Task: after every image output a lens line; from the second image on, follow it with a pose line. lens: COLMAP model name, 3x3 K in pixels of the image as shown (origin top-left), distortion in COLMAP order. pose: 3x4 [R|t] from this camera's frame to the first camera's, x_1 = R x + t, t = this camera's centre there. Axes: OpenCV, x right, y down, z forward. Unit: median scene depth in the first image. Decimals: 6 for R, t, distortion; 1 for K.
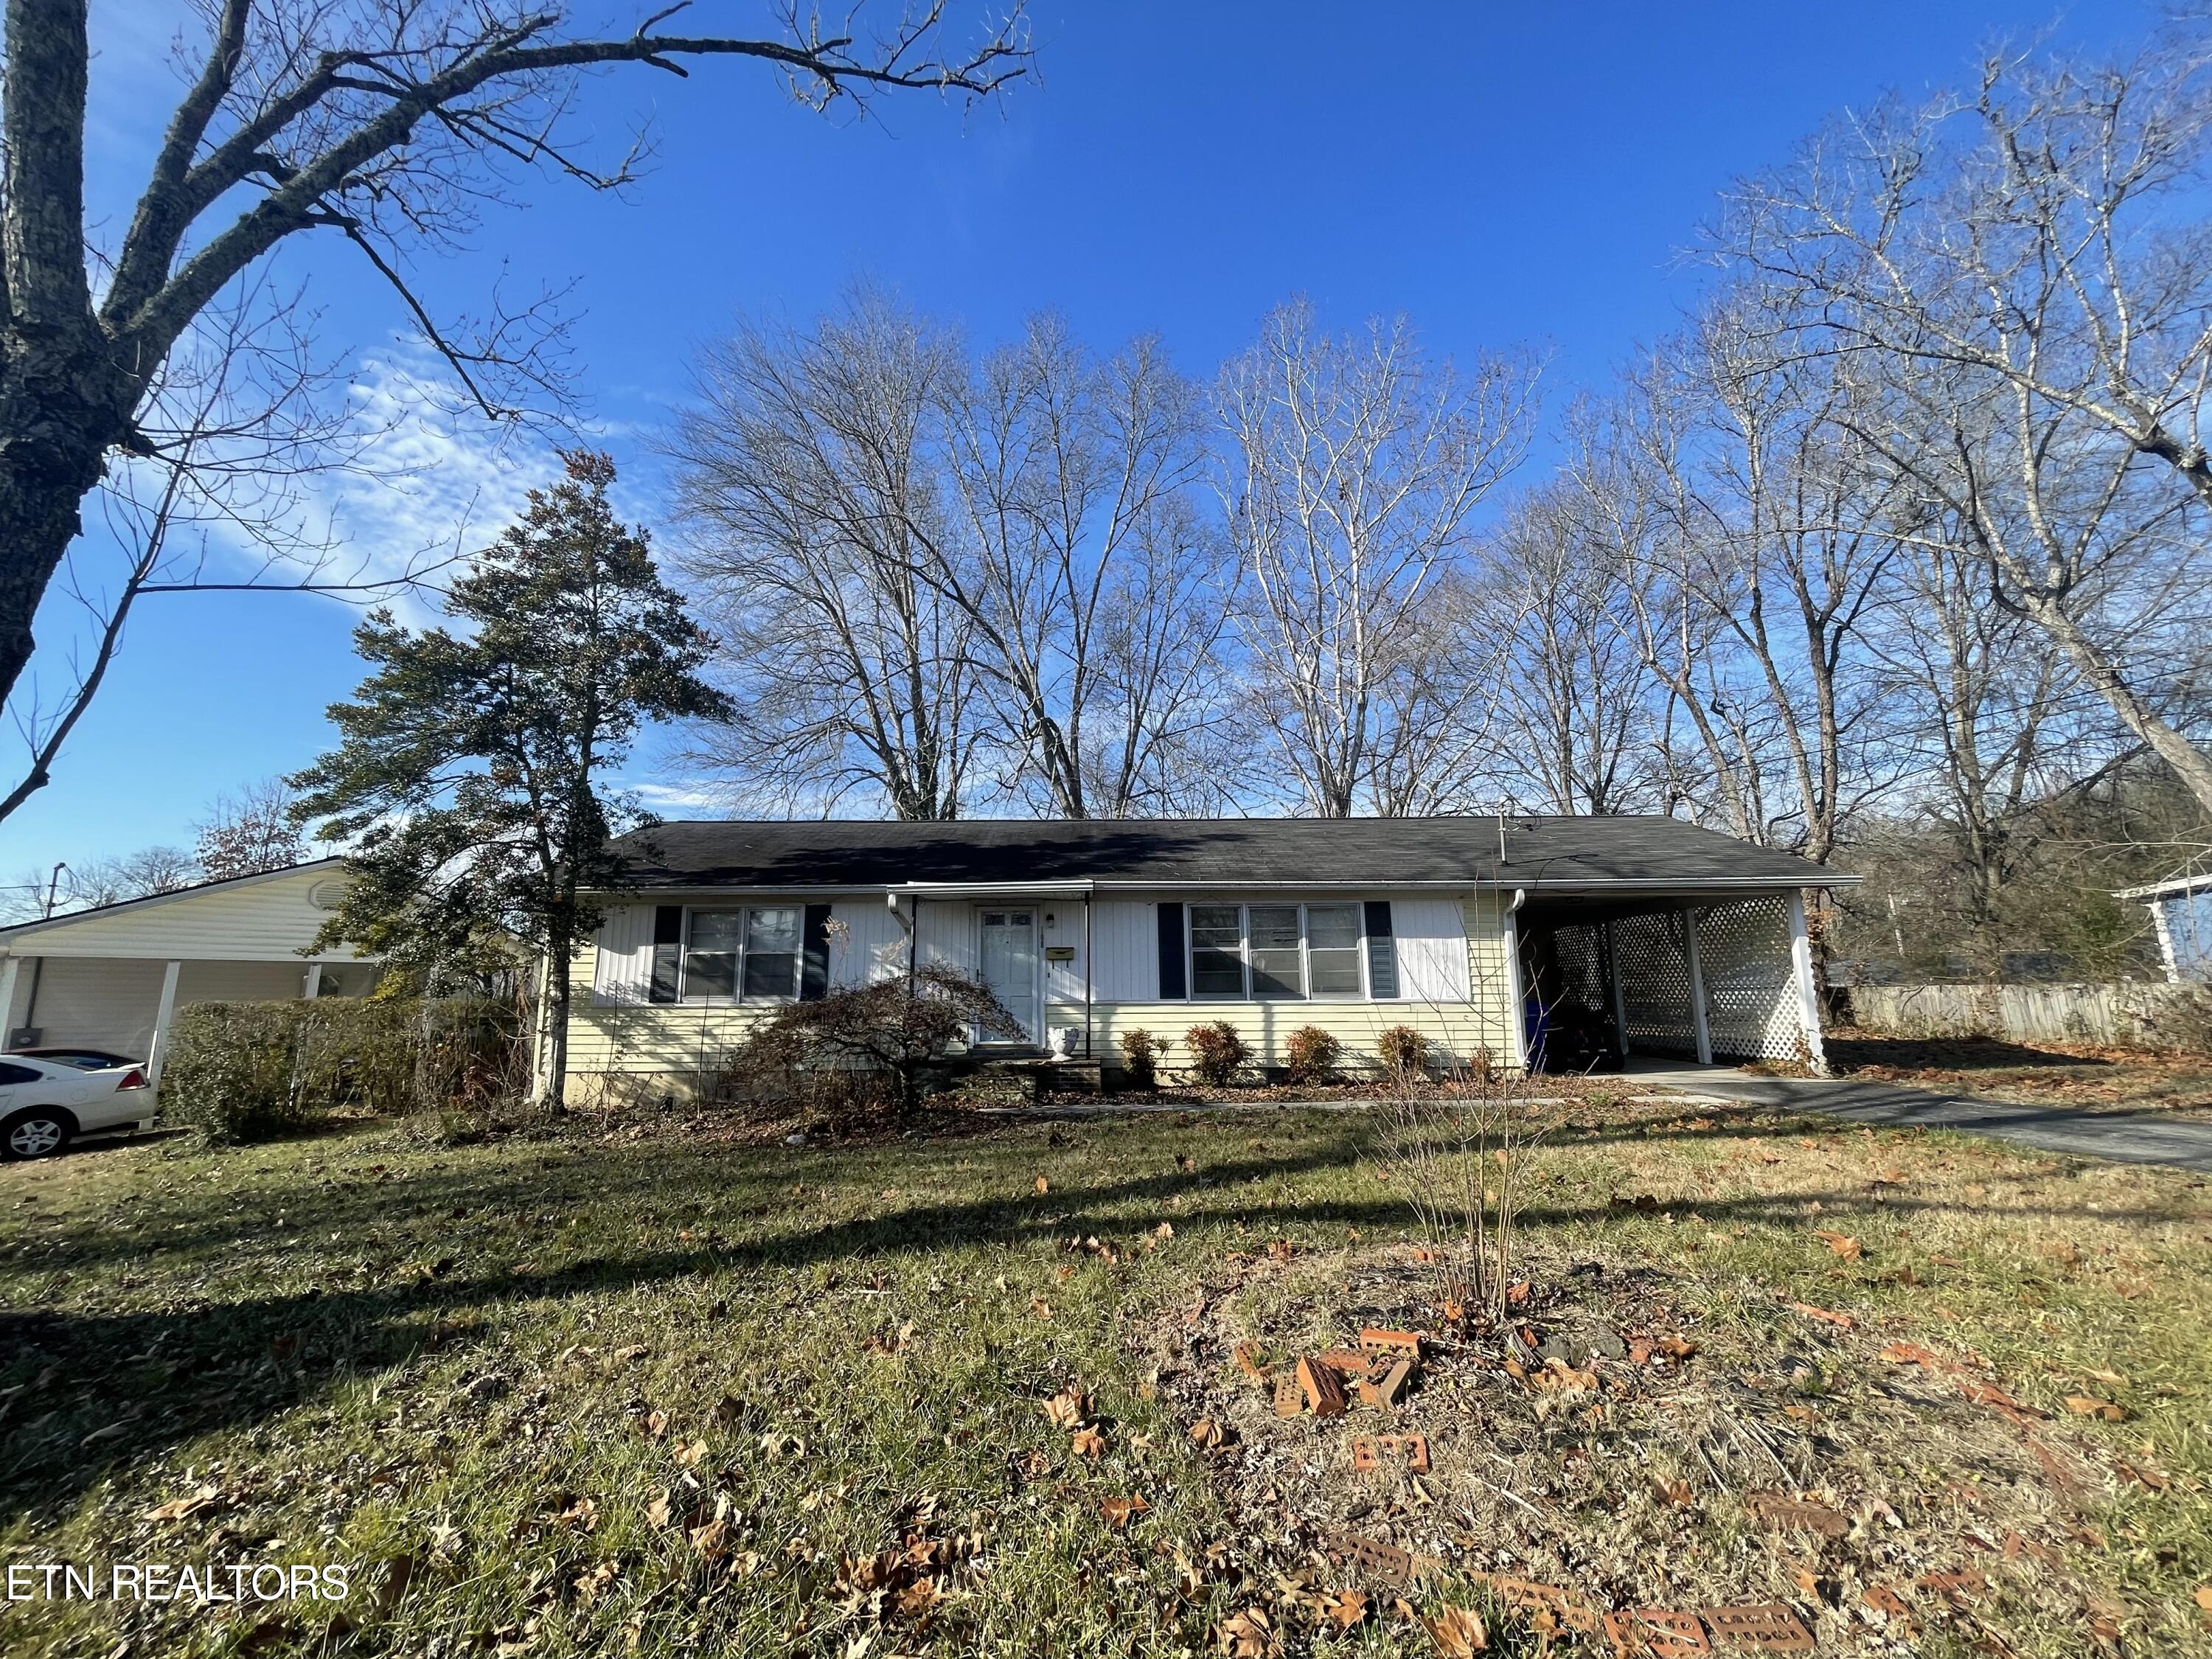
lens RADIAL K [[896.0, 0, 1092.4], [0, 896.0, 835.4], [0, 0, 1]] dist [0.002242, -0.002243]
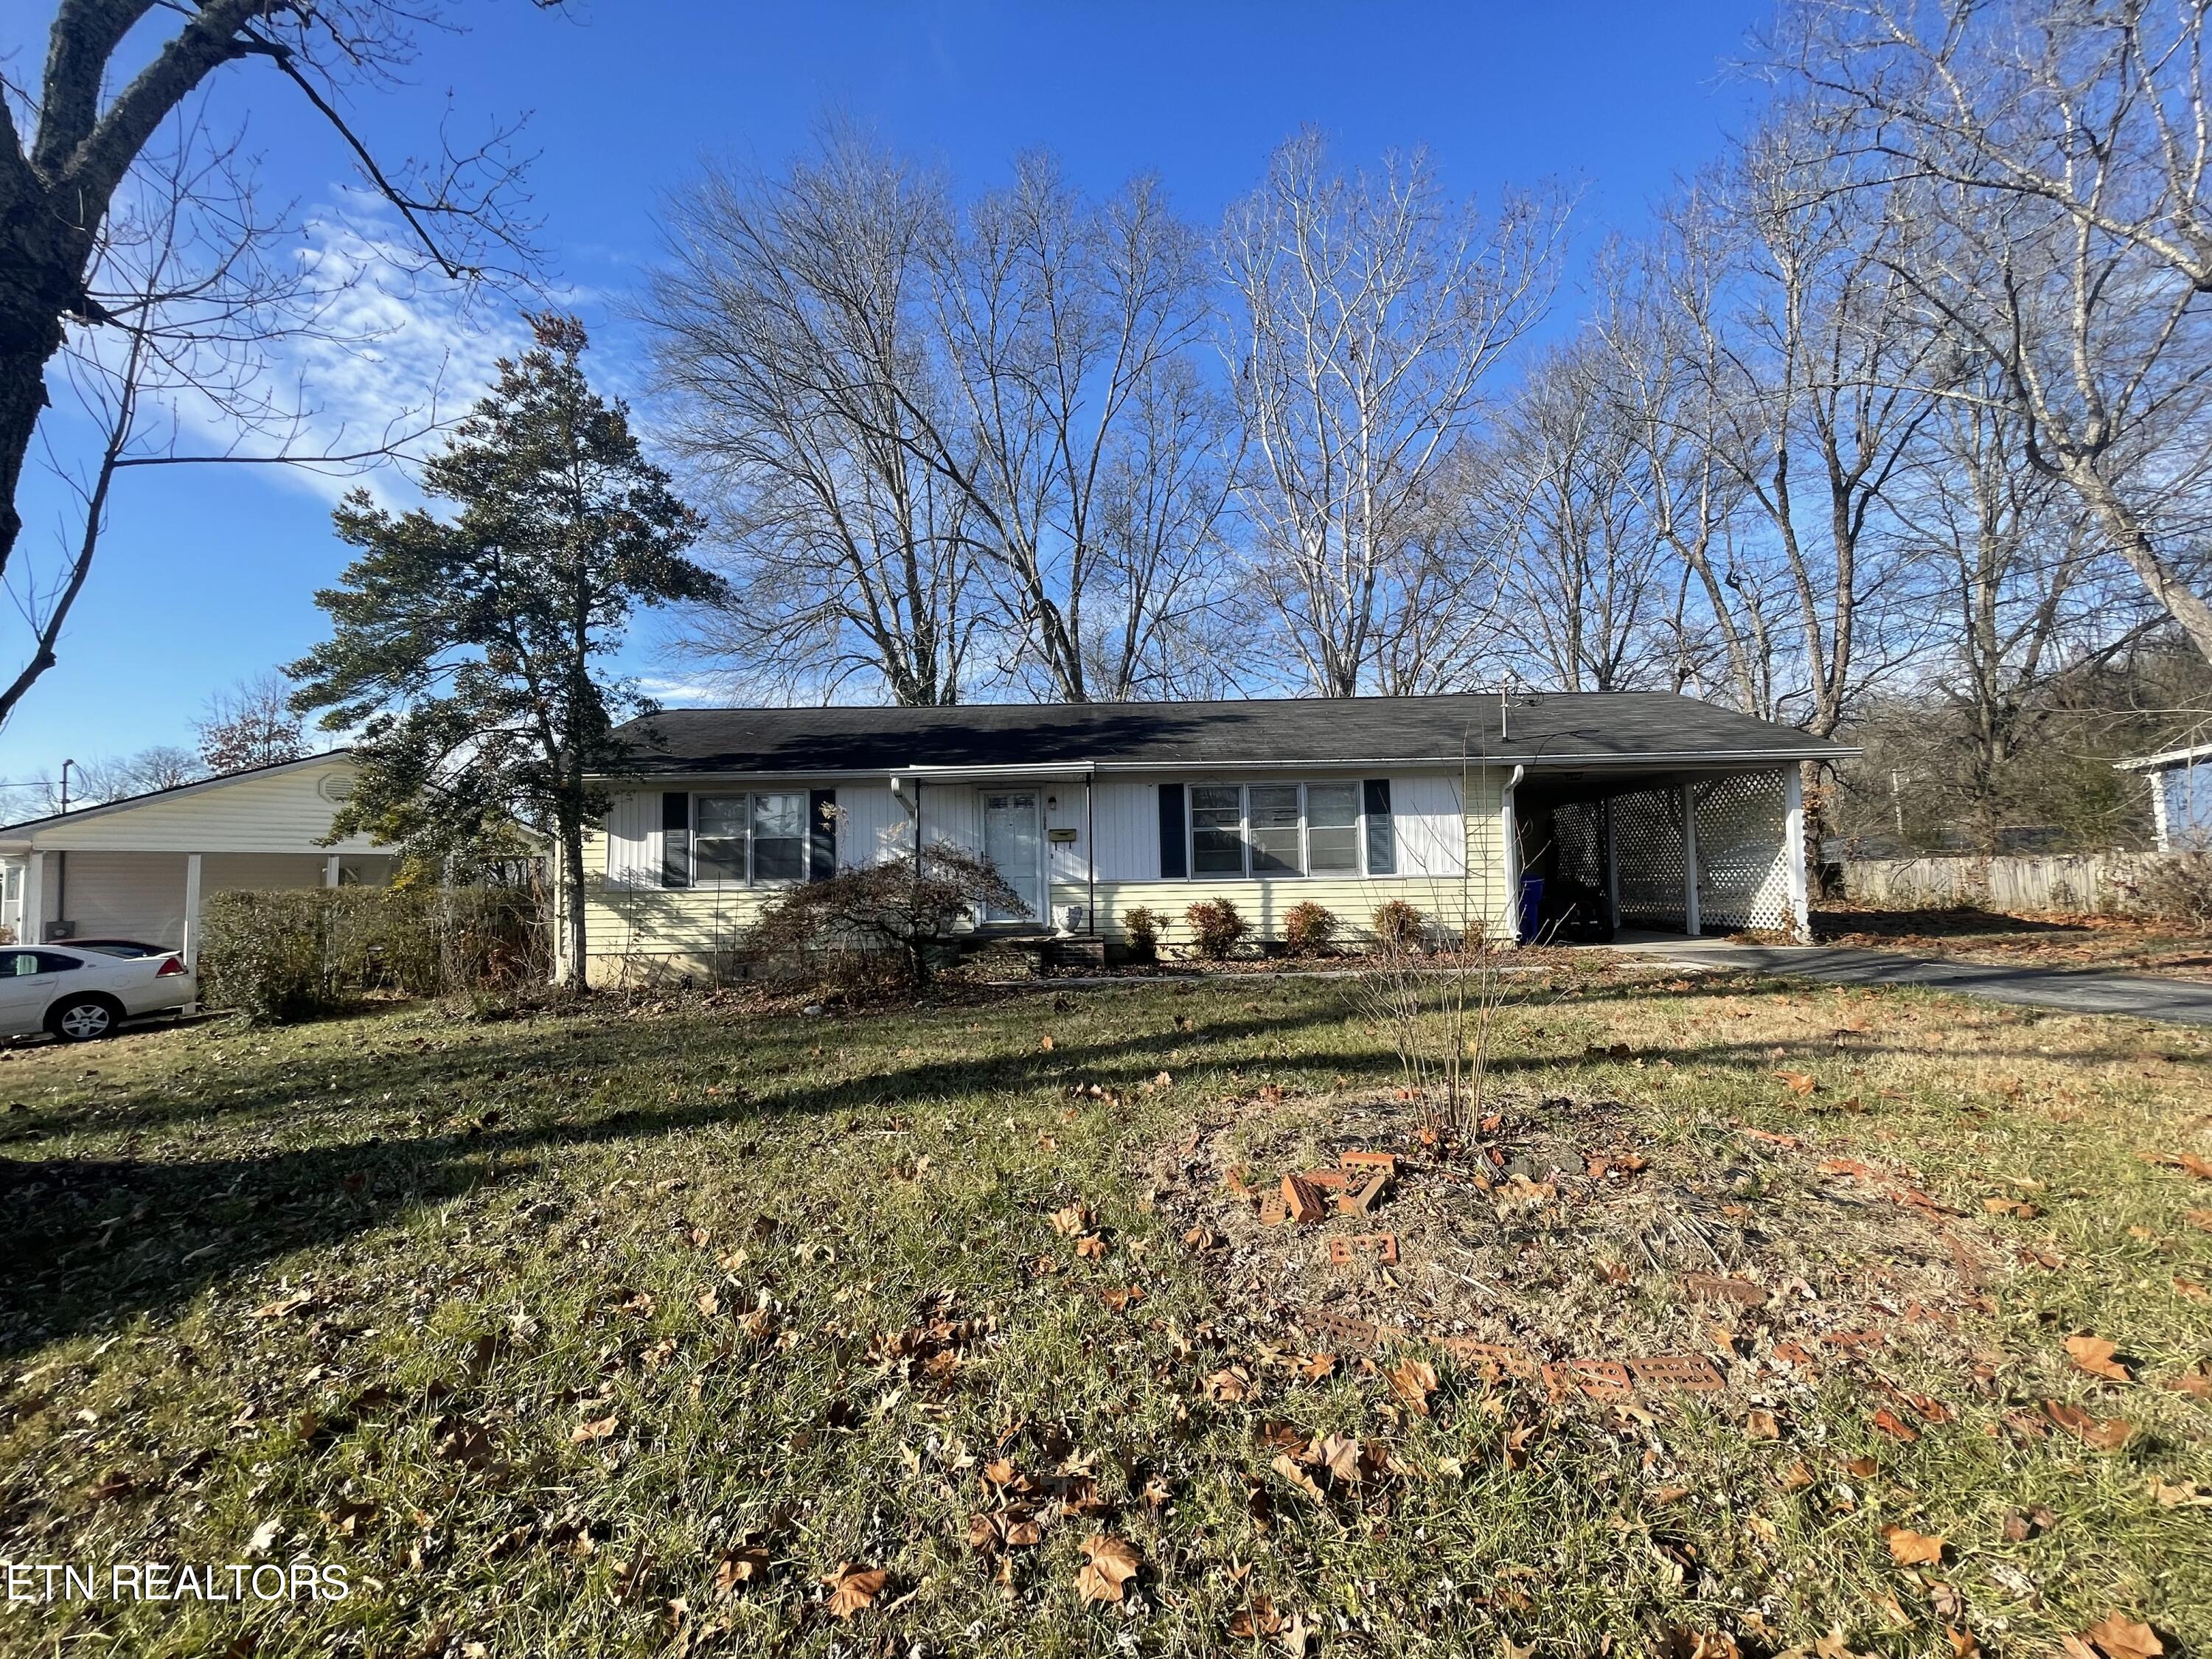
lens RADIAL K [[896.0, 0, 1092.2], [0, 896.0, 836.8], [0, 0, 1]] dist [0.002242, -0.002243]
pose [[0.999917, -0.012180, -0.004240, 0.001826], [0.012613, 0.992158, 0.124353, 0.008943], [0.002693, -0.124396, 0.992229, -0.008435]]
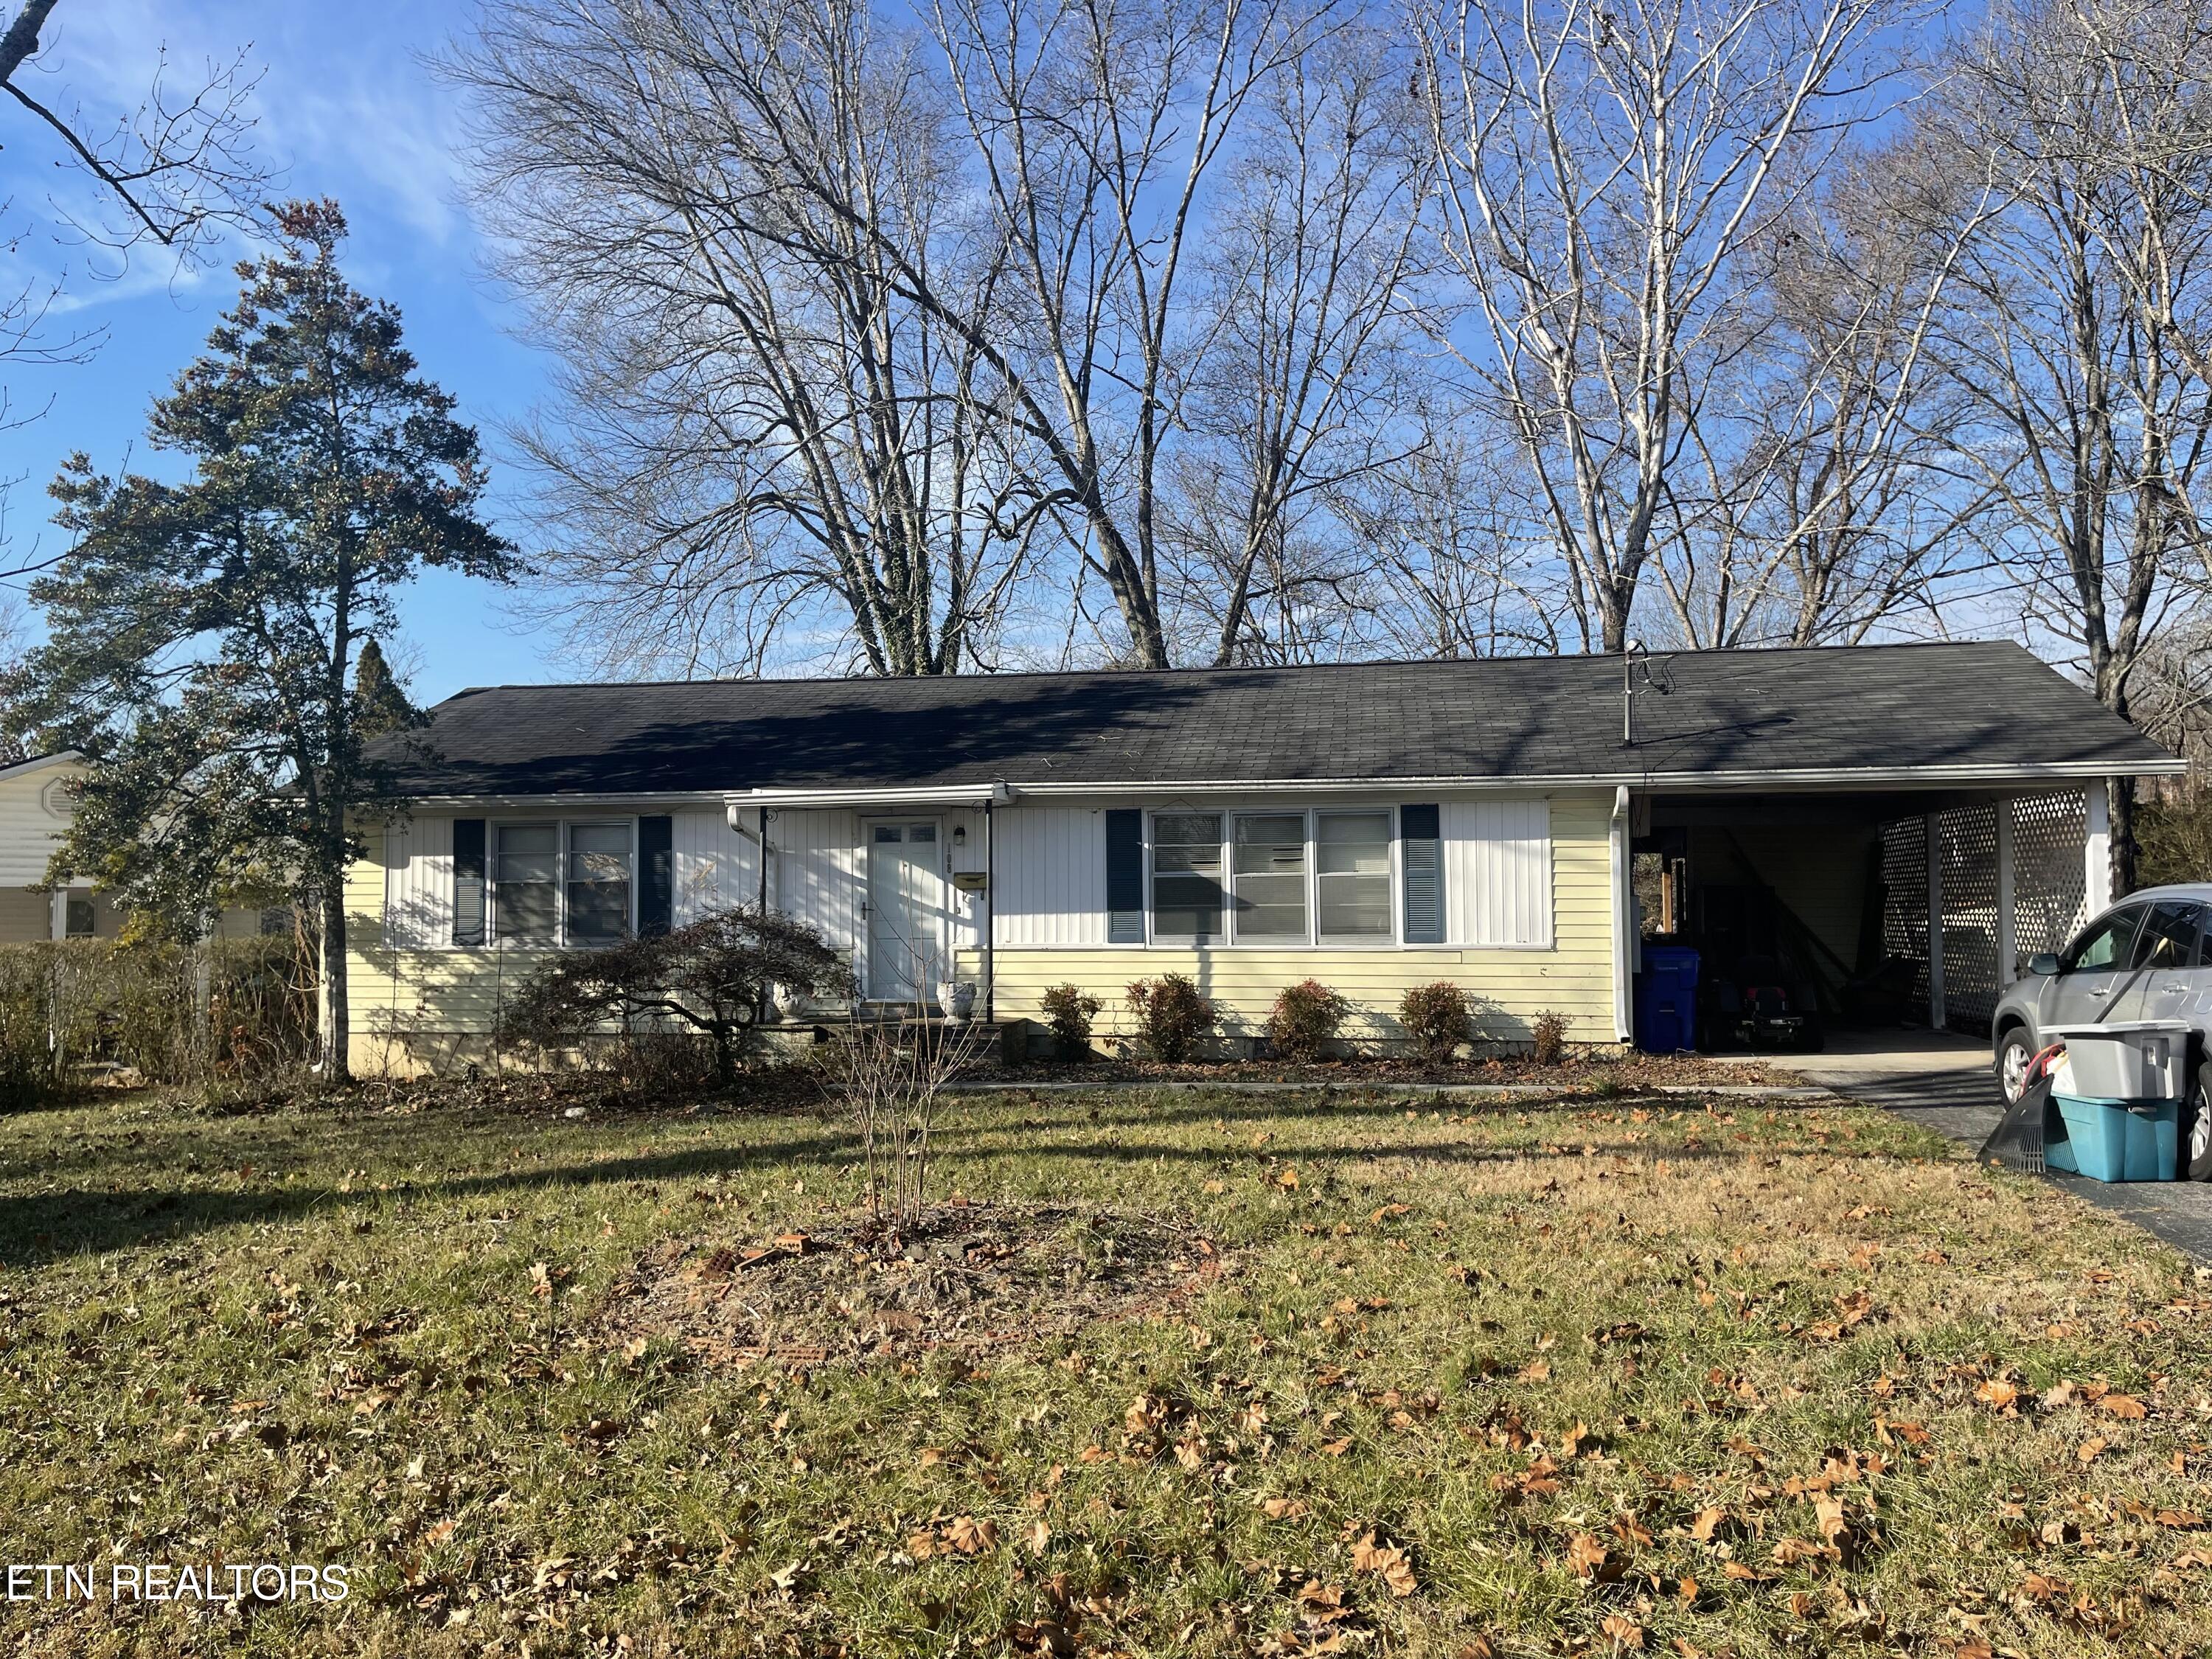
lens RADIAL K [[1669.4, 0, 1116.2], [0, 1669.4, 838.9], [0, 0, 1]] dist [0.072582, -0.105186]
pose [[0.987546, -0.006021, -0.157214, 0.316871], [0.027687, 0.990324, 0.135986, -0.090179], [0.154873, -0.138645, 0.978157, -0.331721]]
